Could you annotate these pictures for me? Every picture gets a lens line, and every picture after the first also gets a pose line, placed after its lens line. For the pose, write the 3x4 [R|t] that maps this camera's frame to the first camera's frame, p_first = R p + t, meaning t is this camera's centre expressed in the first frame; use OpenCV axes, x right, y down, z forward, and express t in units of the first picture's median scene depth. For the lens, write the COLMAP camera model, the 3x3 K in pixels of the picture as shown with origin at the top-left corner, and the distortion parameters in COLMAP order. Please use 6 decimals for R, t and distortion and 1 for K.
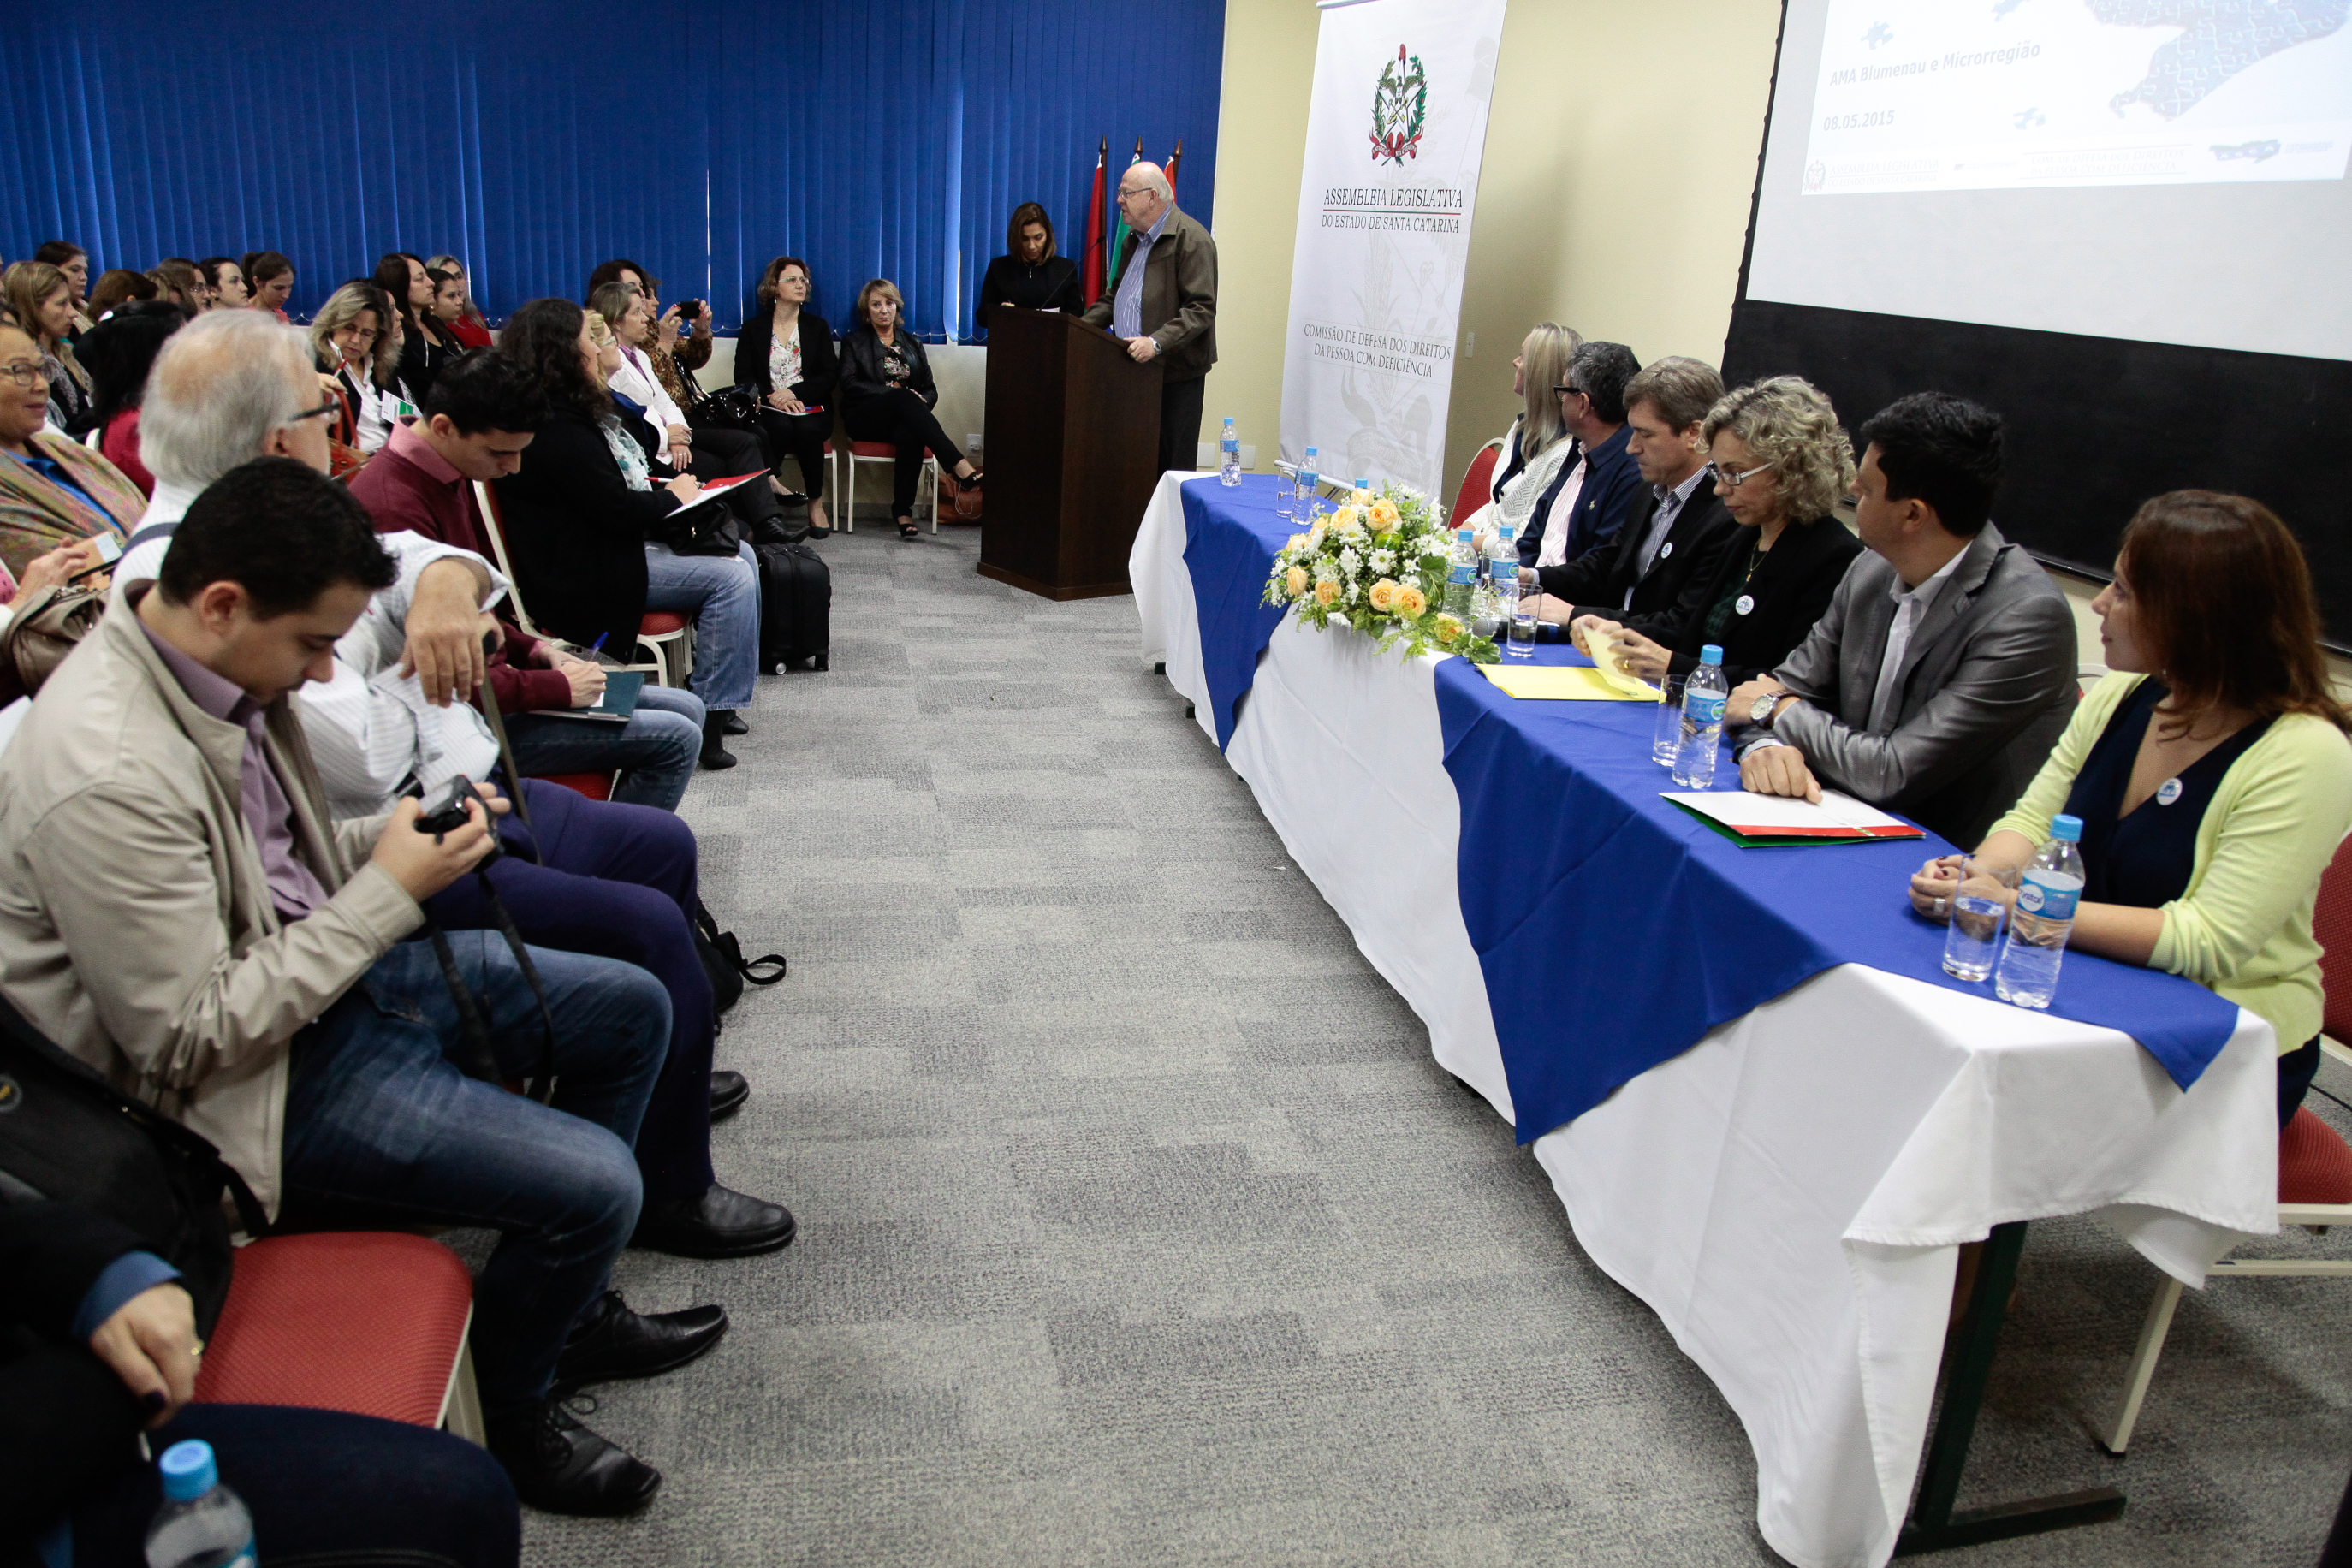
lens RADIAL K [[1653.9, 0, 1170.4], [0, 1653.9, 777.1], [0, 0, 1]] dist [-0.117316, 0.069374]
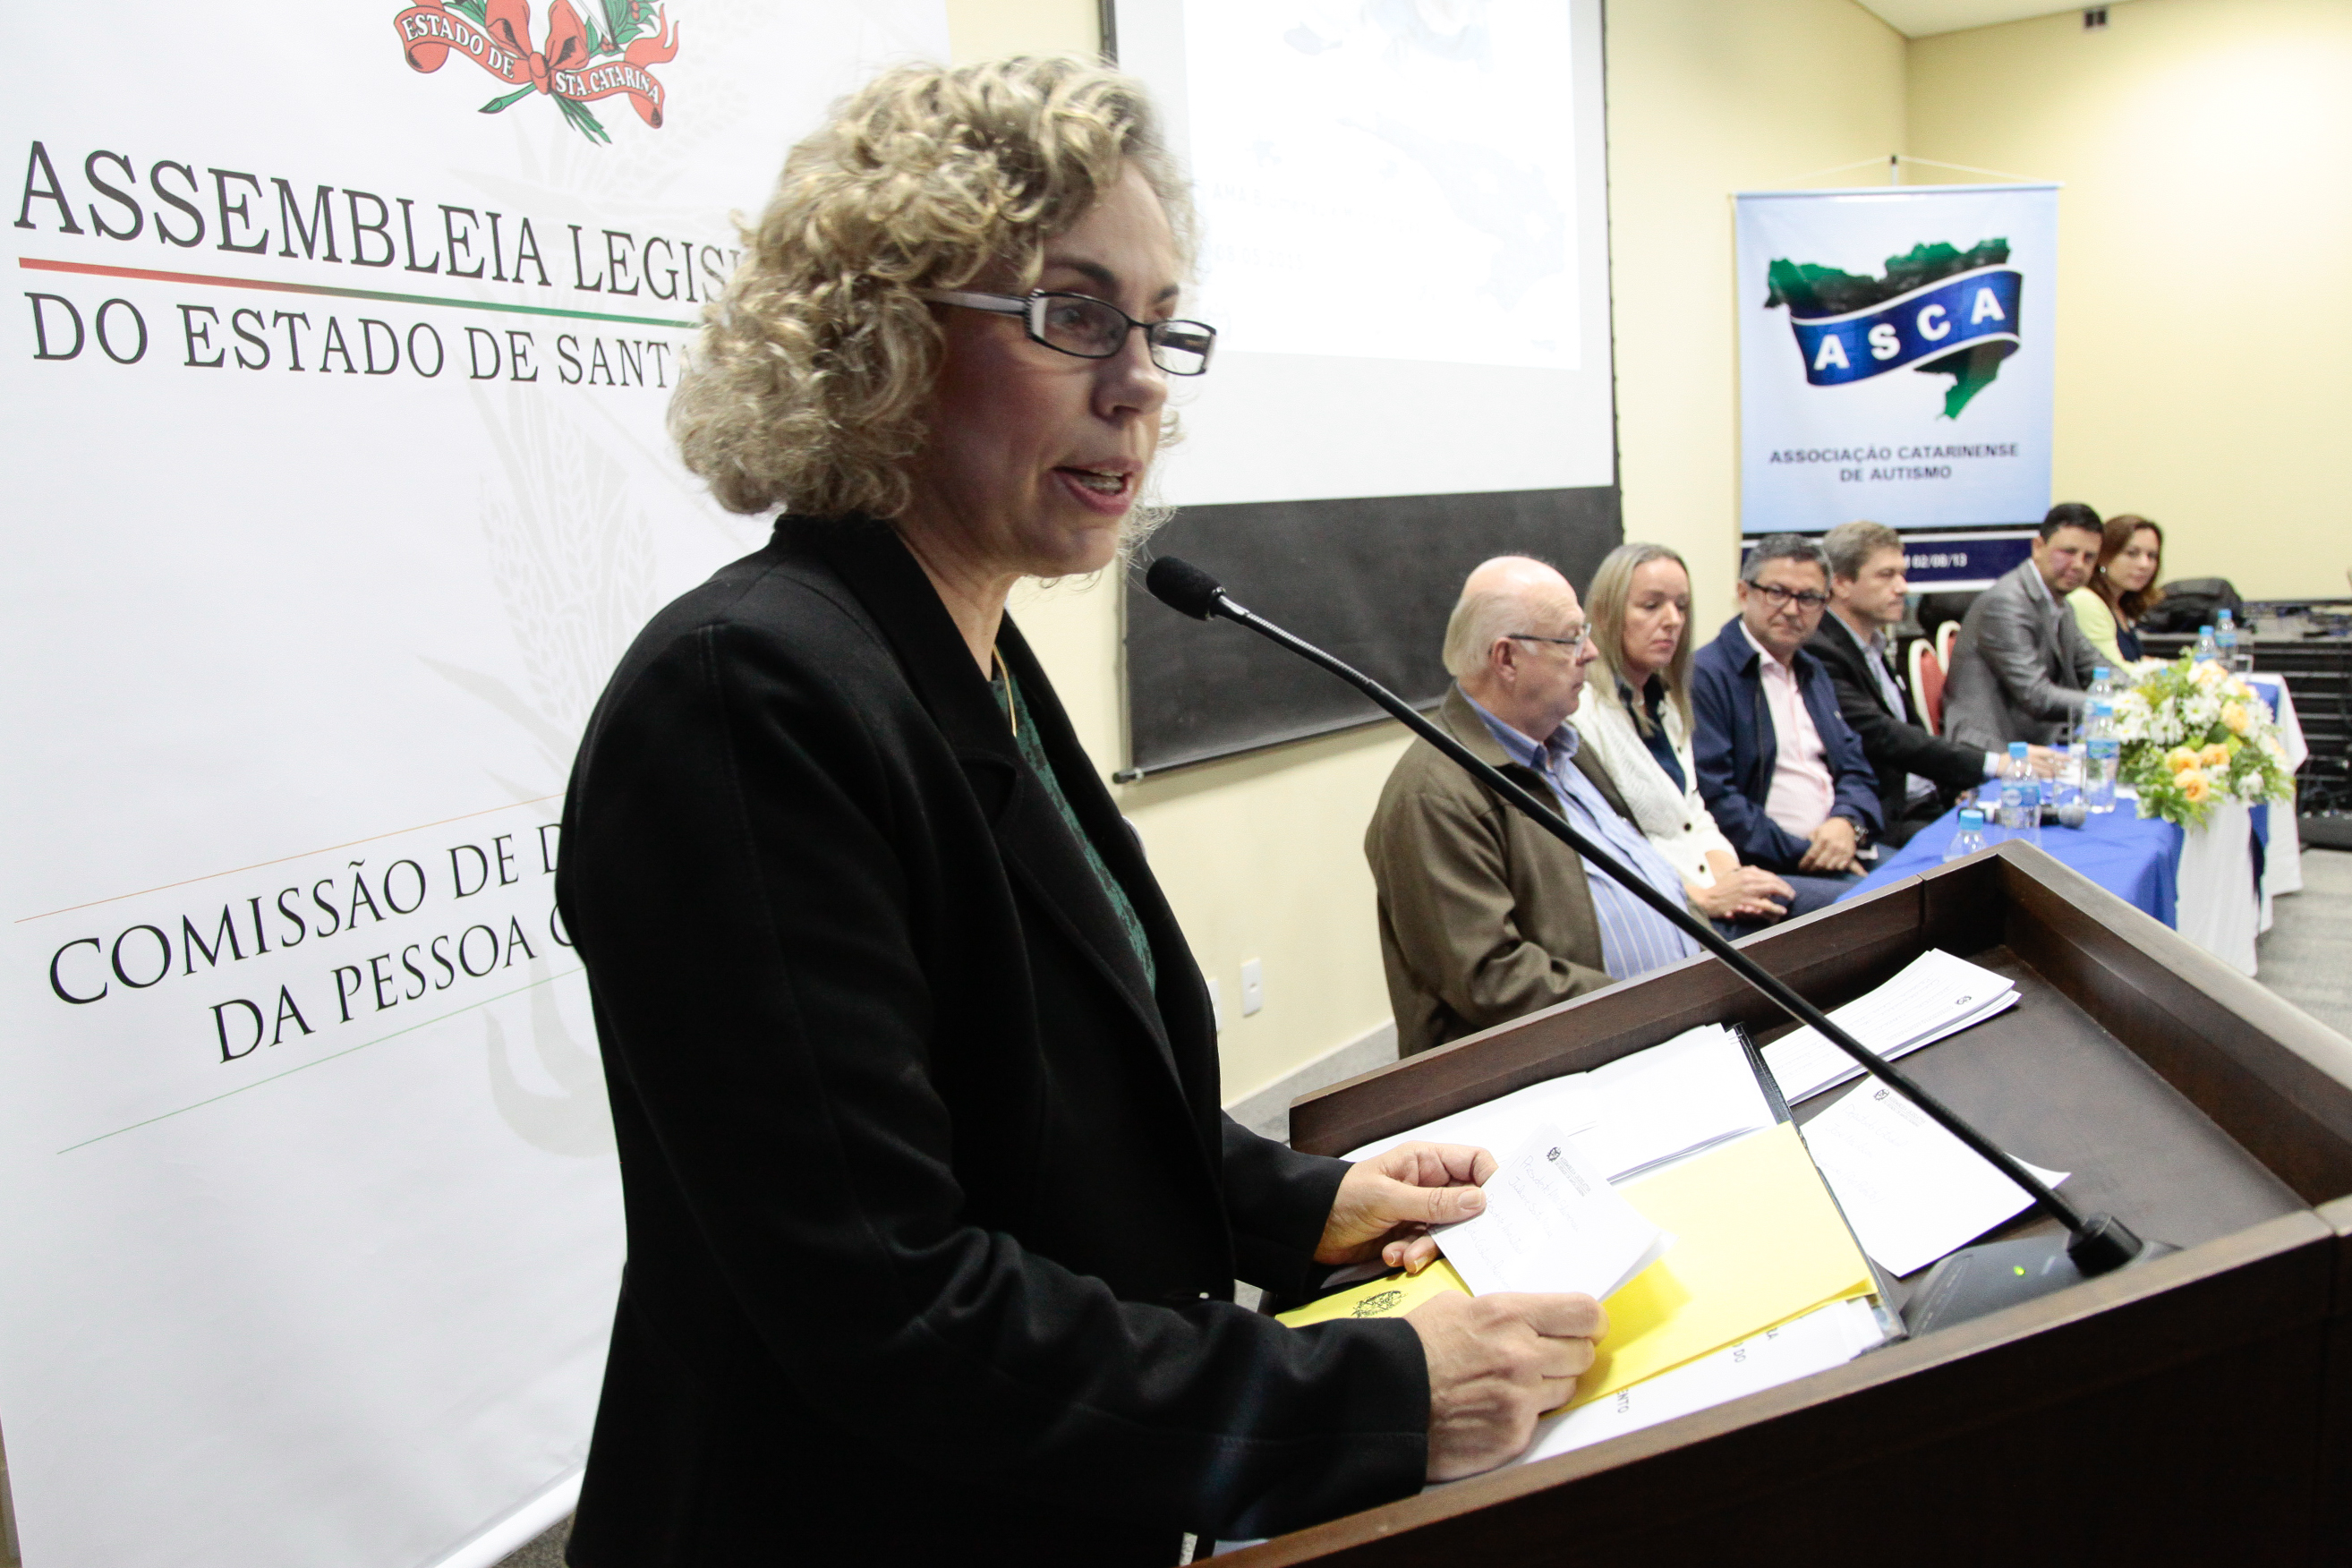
lens RADIAL K [[1789.2, 0, 1143.6], [0, 1789.2, 795.6], [0, 0, 1]] dist [-0.112081, 0.070389]
pose [[-0.664341, -0.135843, 0.734982, -0.214016], [0.250568, 0.885965, 0.390233, -0.615437], [-0.704178, 0.443411, -0.554545, 1.888392]]
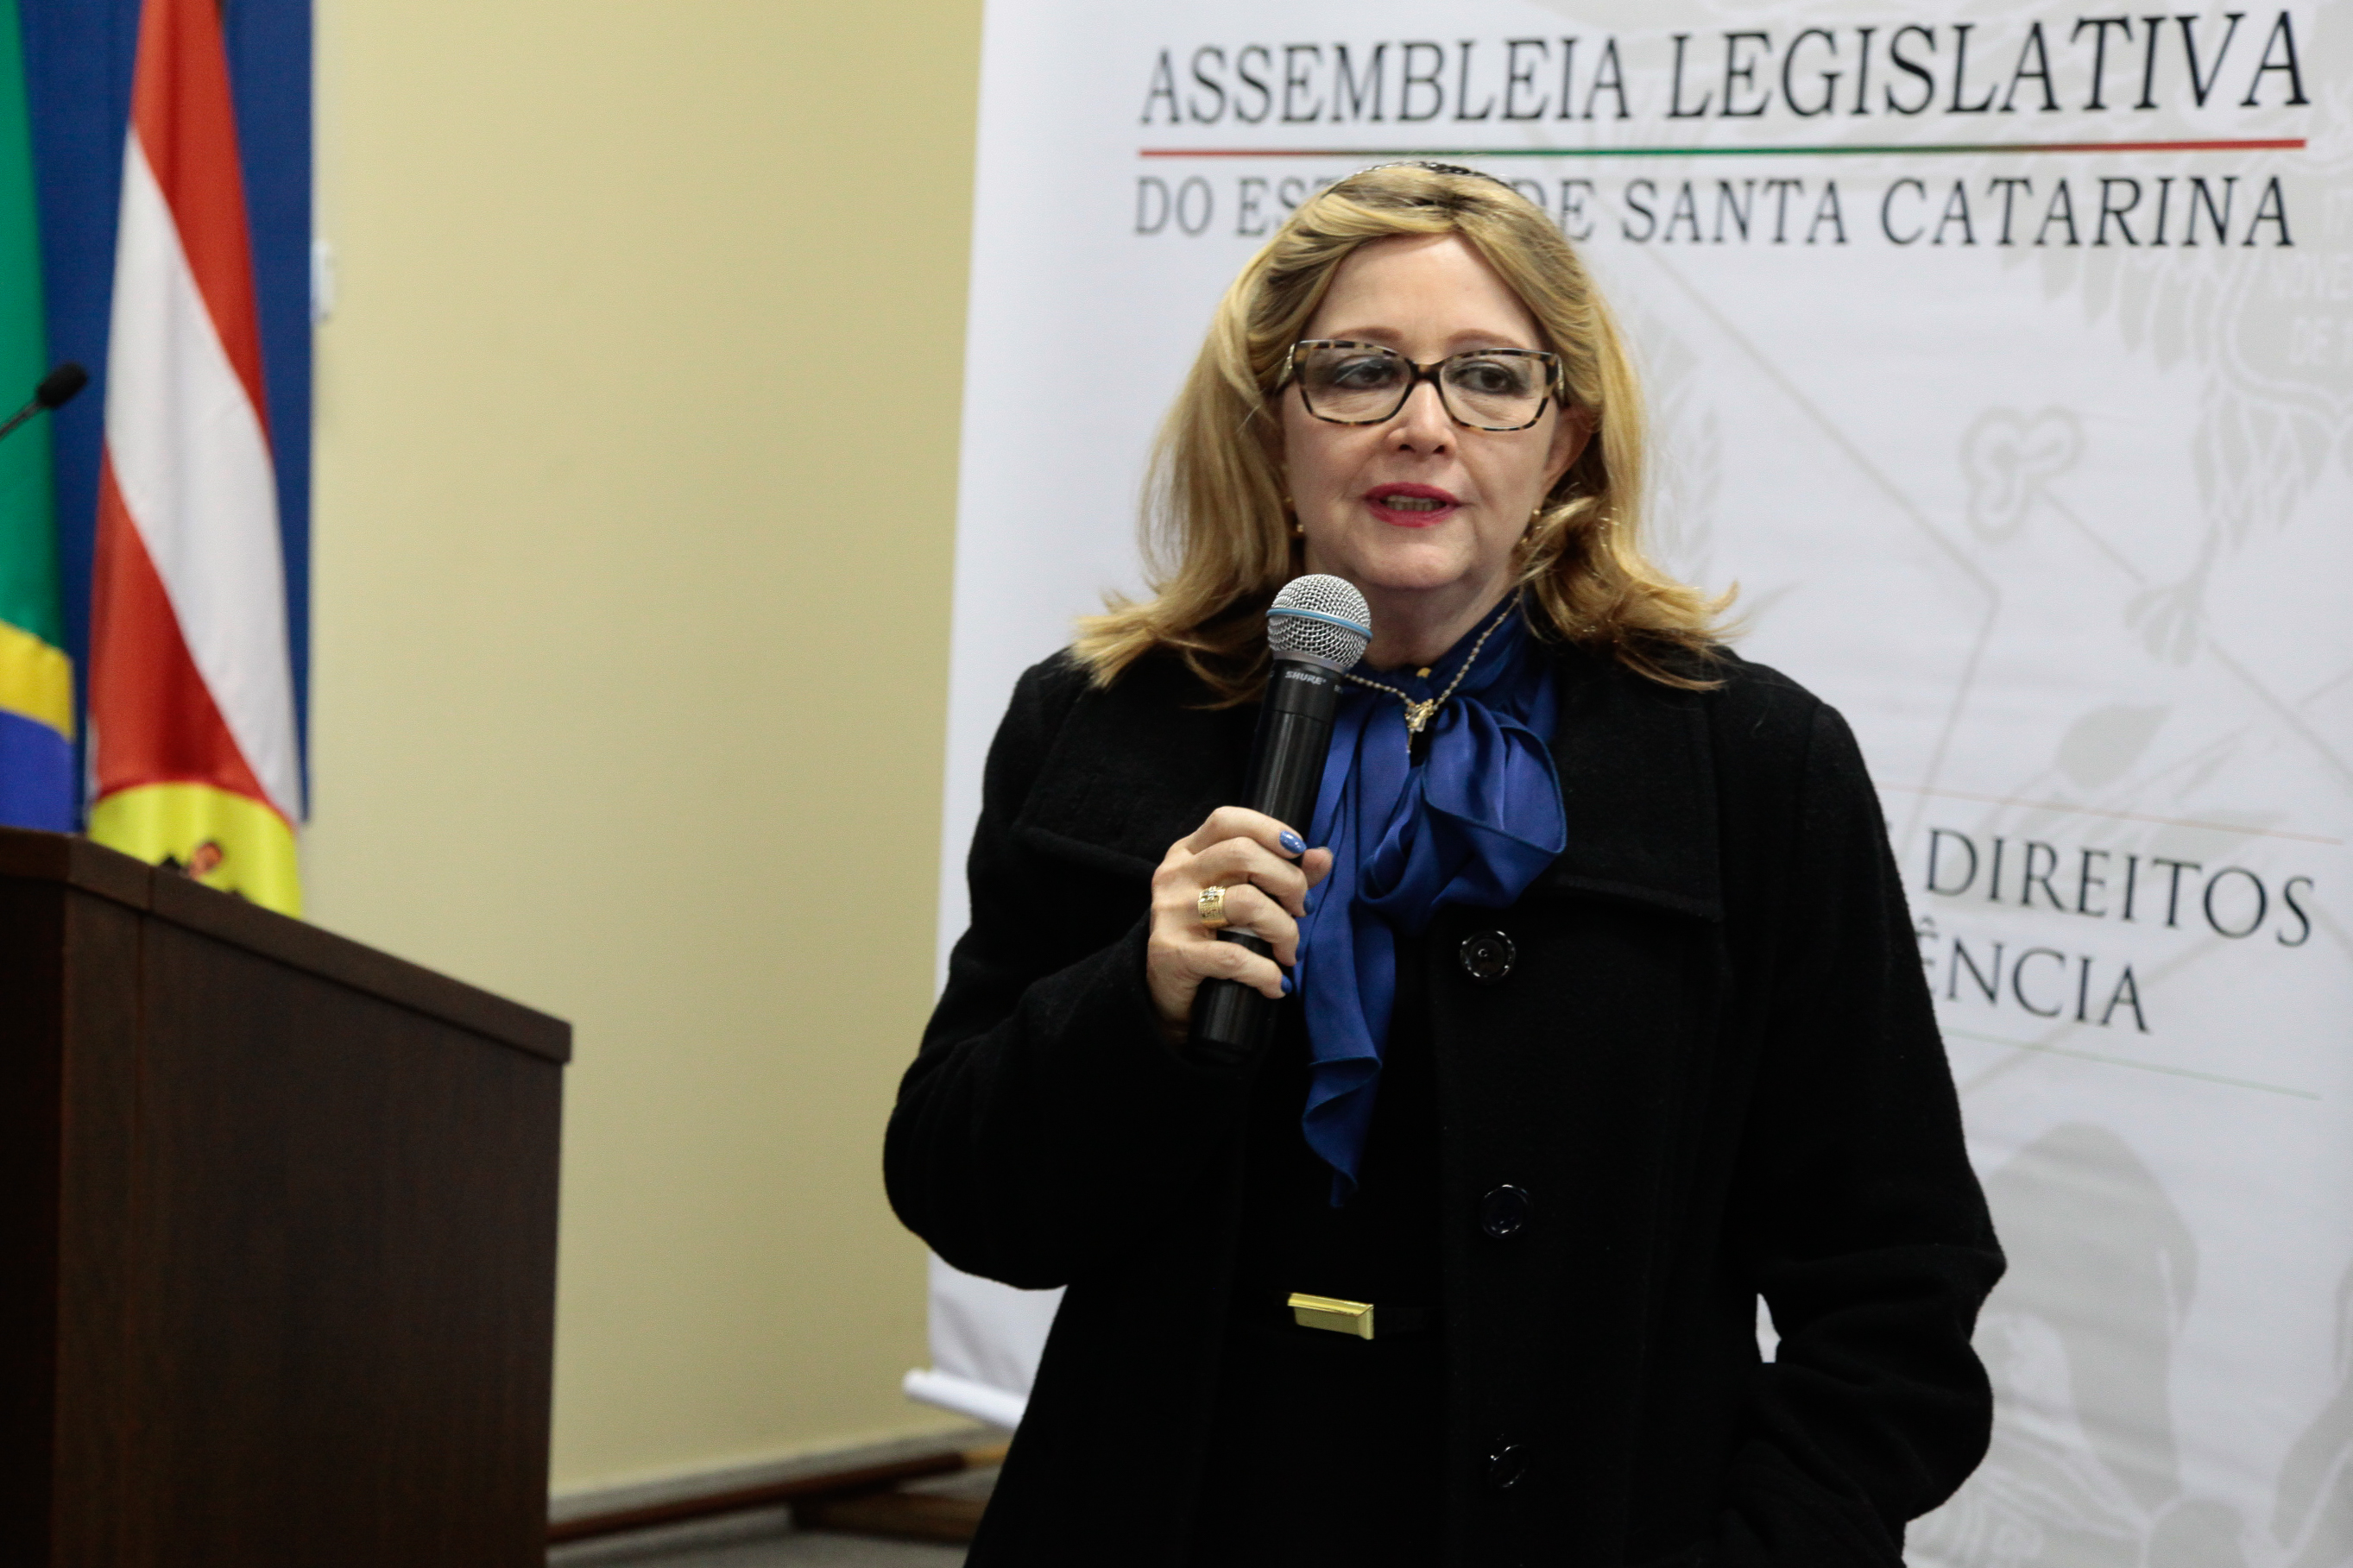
lens RADIAL K [[4075.8, 0, 1176.5], [0, 4075.8, 784.0], [0, 0, 1]] dist [0.256096, -0.077045]
pose [[0.918112, -0.066397, 0.390719, -0.188326], [0.137259, 0.978124, -0.156314, -0.348712], [-0.371793, 0.197143, 0.907141, 1.008565]]
